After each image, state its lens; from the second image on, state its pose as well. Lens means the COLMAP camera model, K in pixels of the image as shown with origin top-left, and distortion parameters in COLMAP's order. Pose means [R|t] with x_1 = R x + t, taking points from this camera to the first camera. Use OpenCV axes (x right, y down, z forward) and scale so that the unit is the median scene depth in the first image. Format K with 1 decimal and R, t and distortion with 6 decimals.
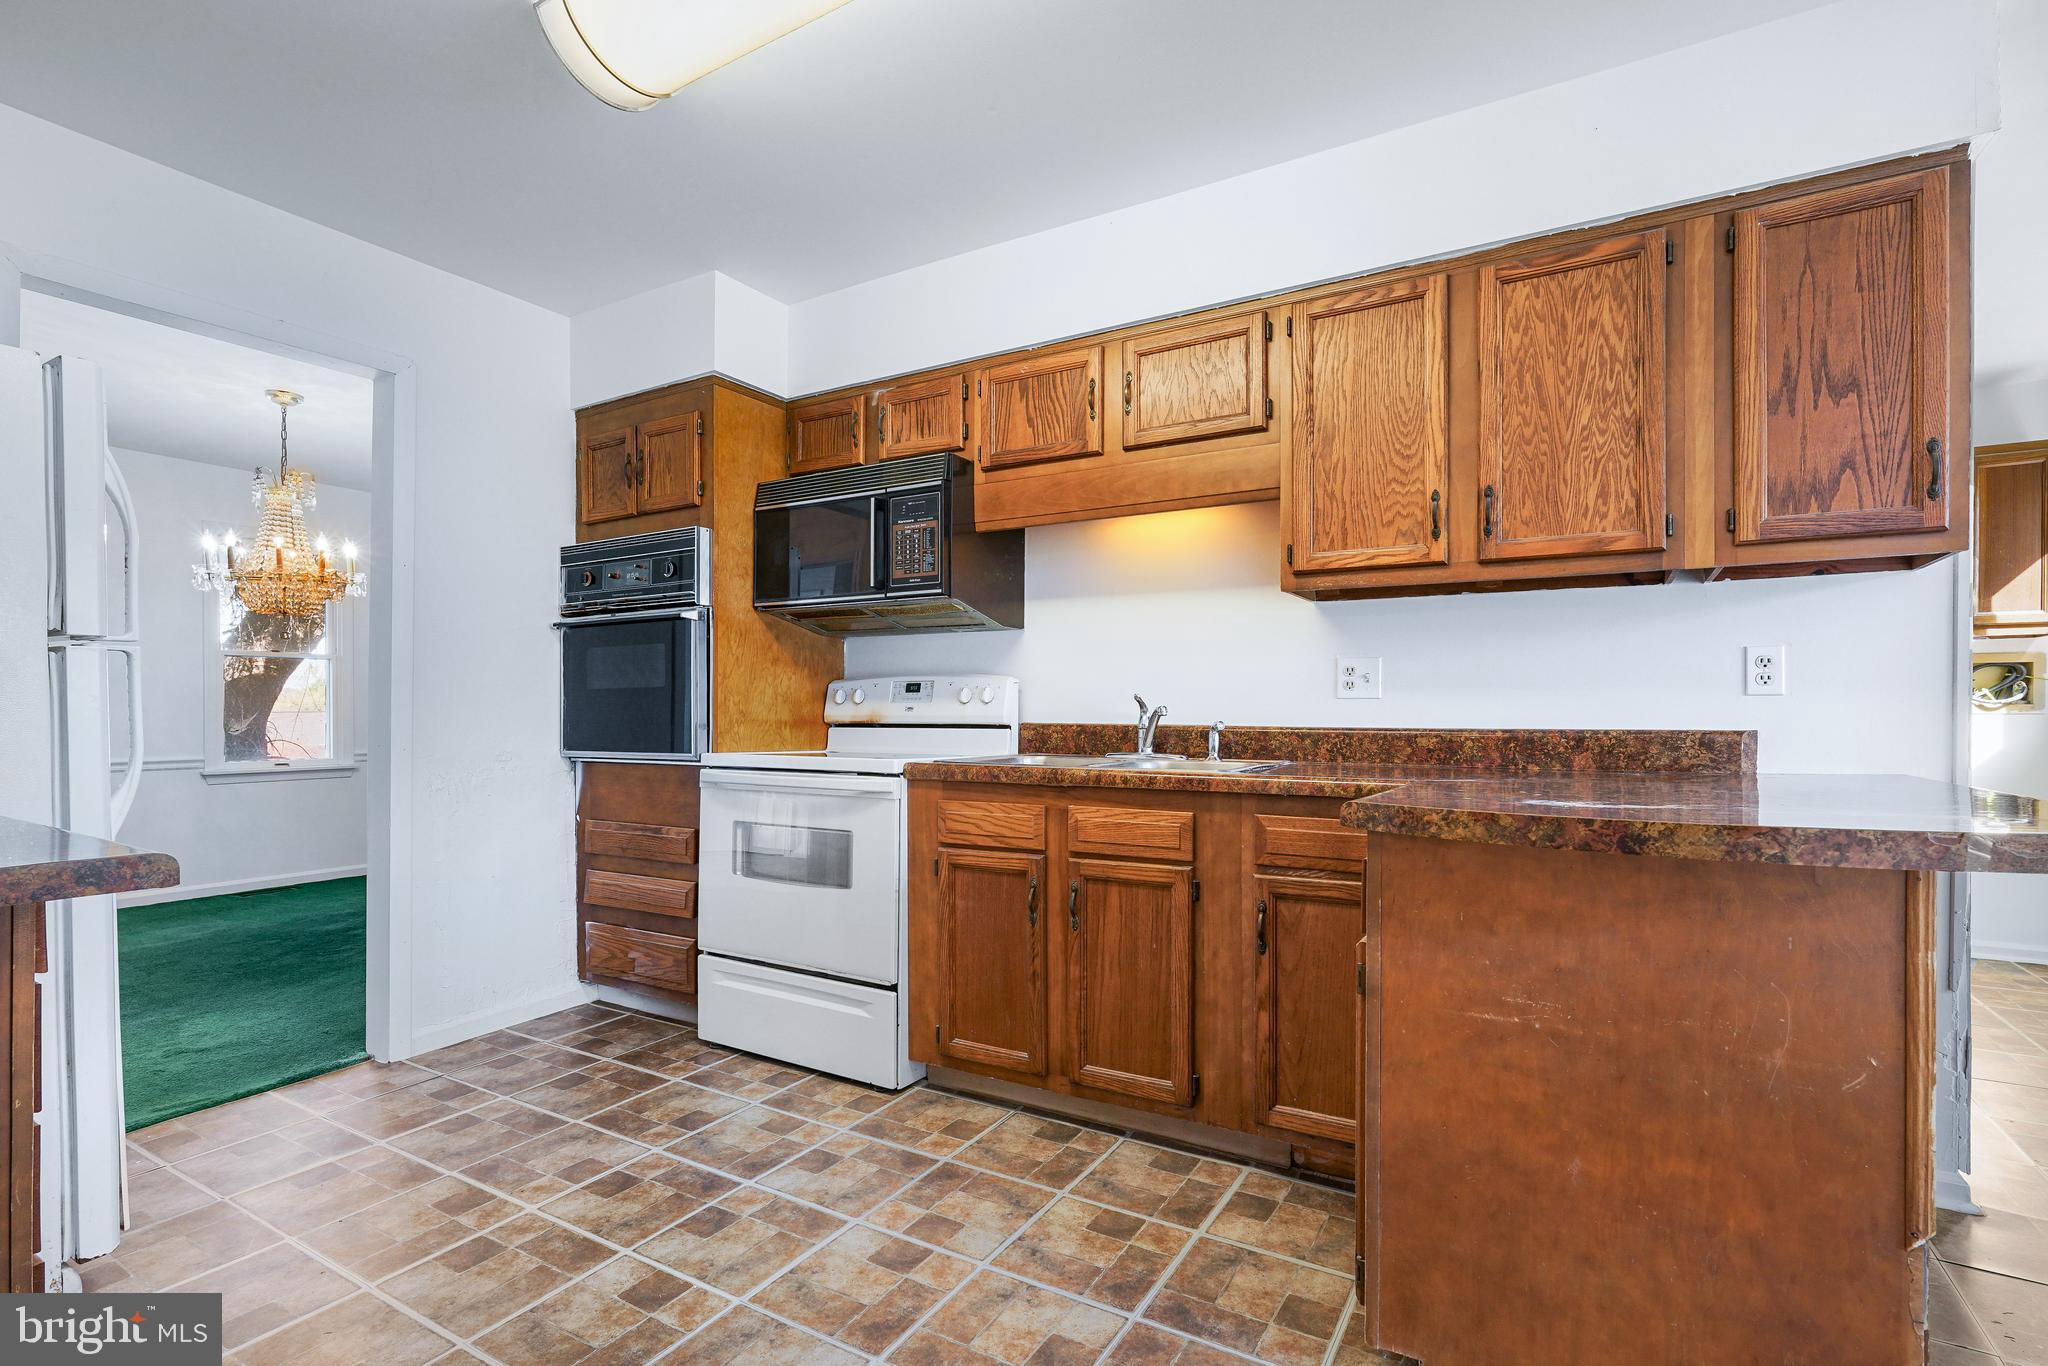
lens RADIAL K [[900.9, 0, 1023.3], [0, 900.9, 714.0], [0, 0, 1]] dist [-0.007810, 0.000908]
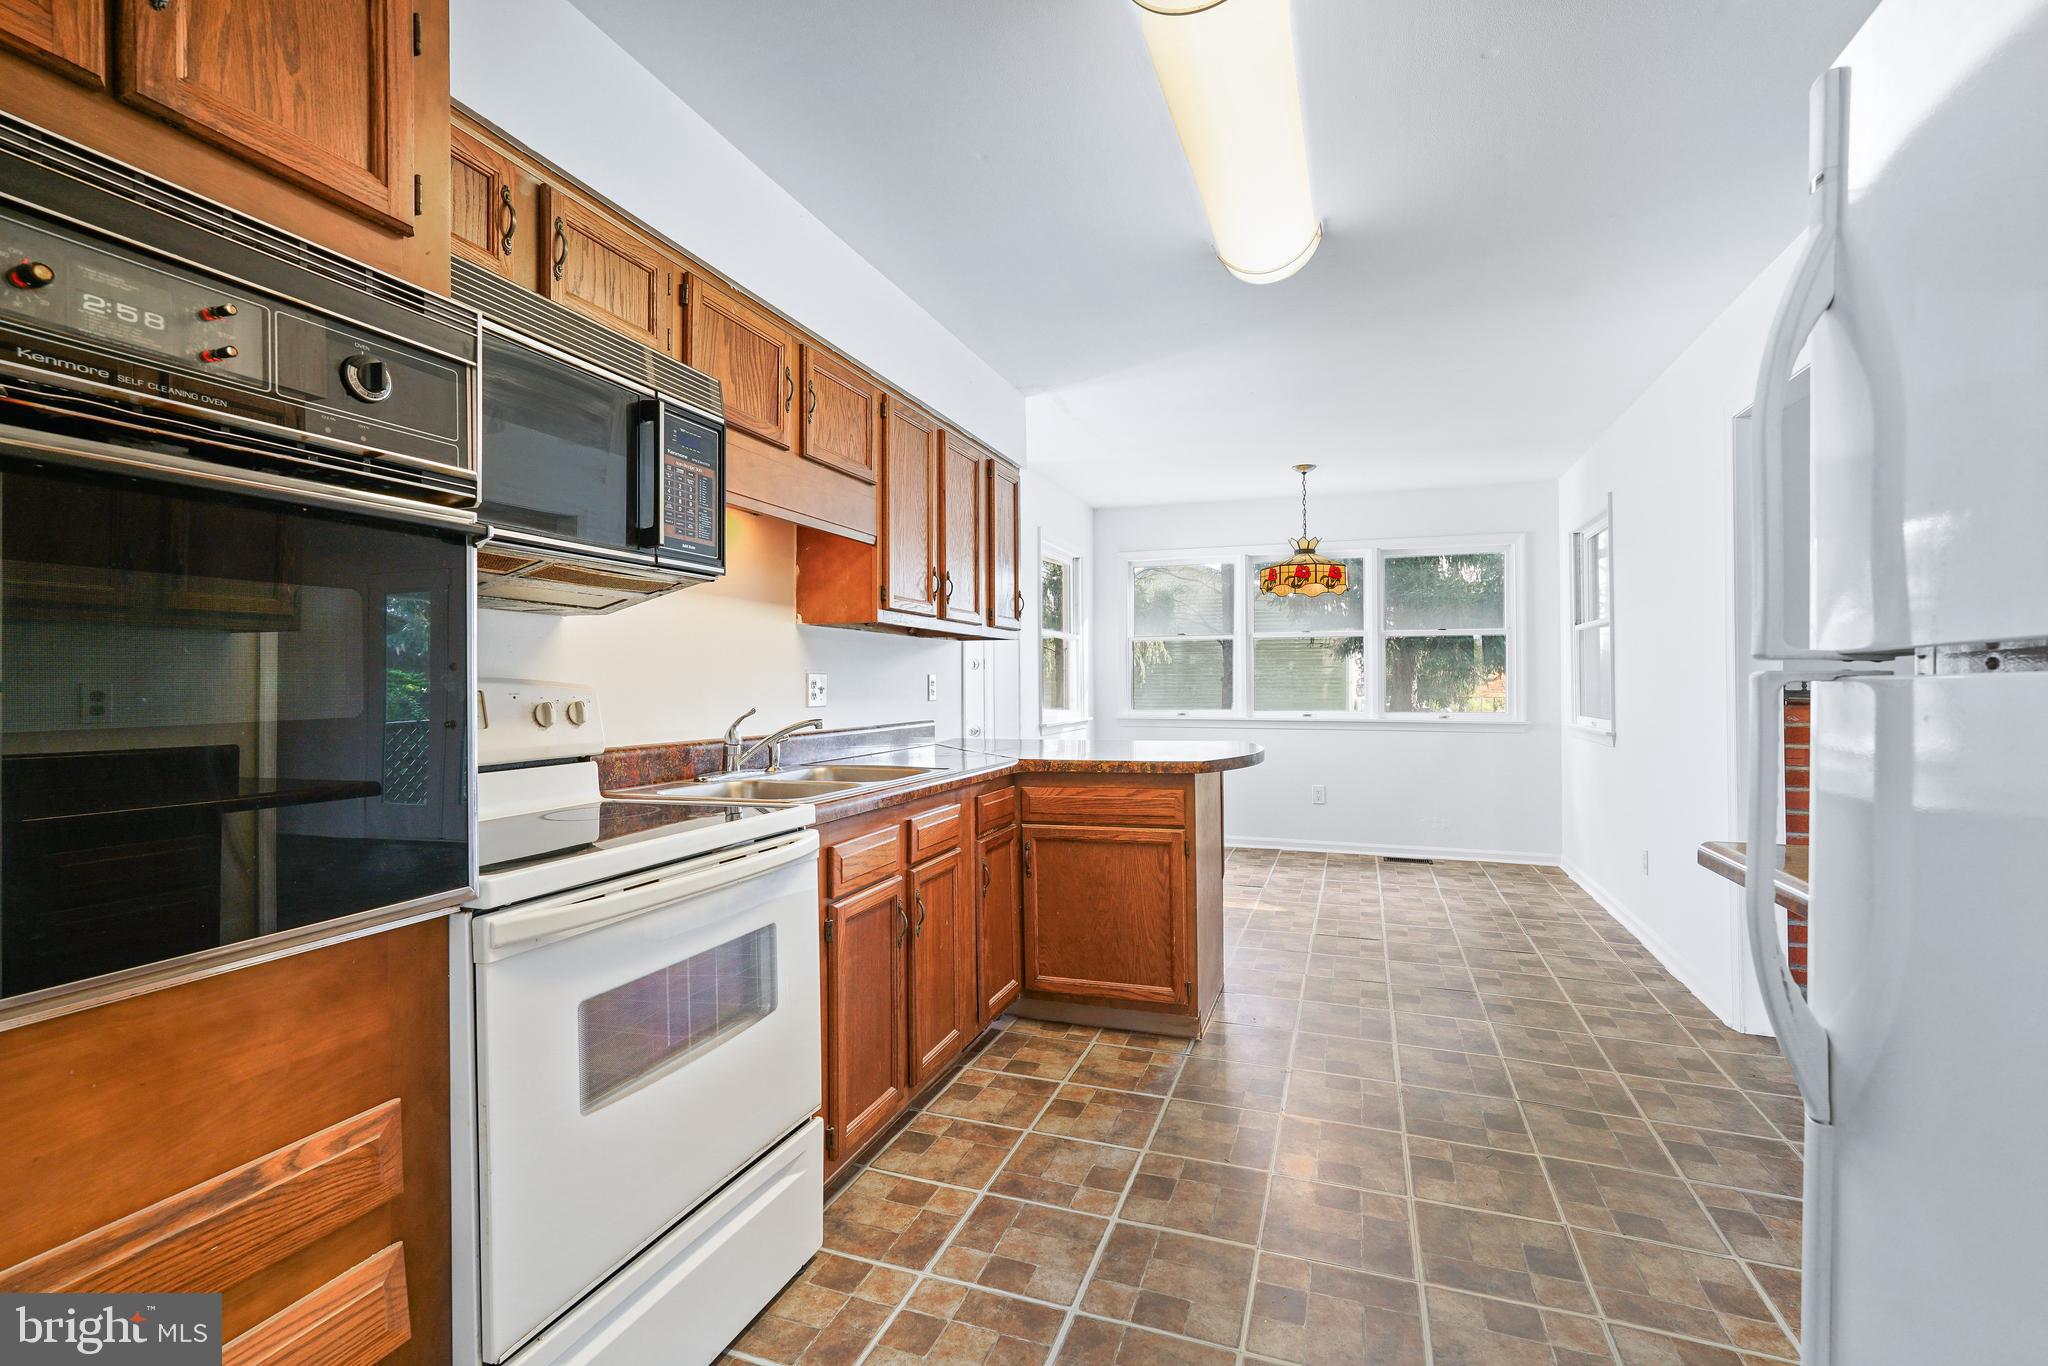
lens RADIAL K [[916.6, 0, 1012.7], [0, 916.6, 687.7], [0, 0, 1]] dist [-0.009554, 0.000427]
pose [[-0.149263, -0.003945, 0.988790, -1.077902], [0.009445, 0.999941, 0.005415, -0.057627], [-0.988752, 0.010147, -0.149217, 1.119389]]
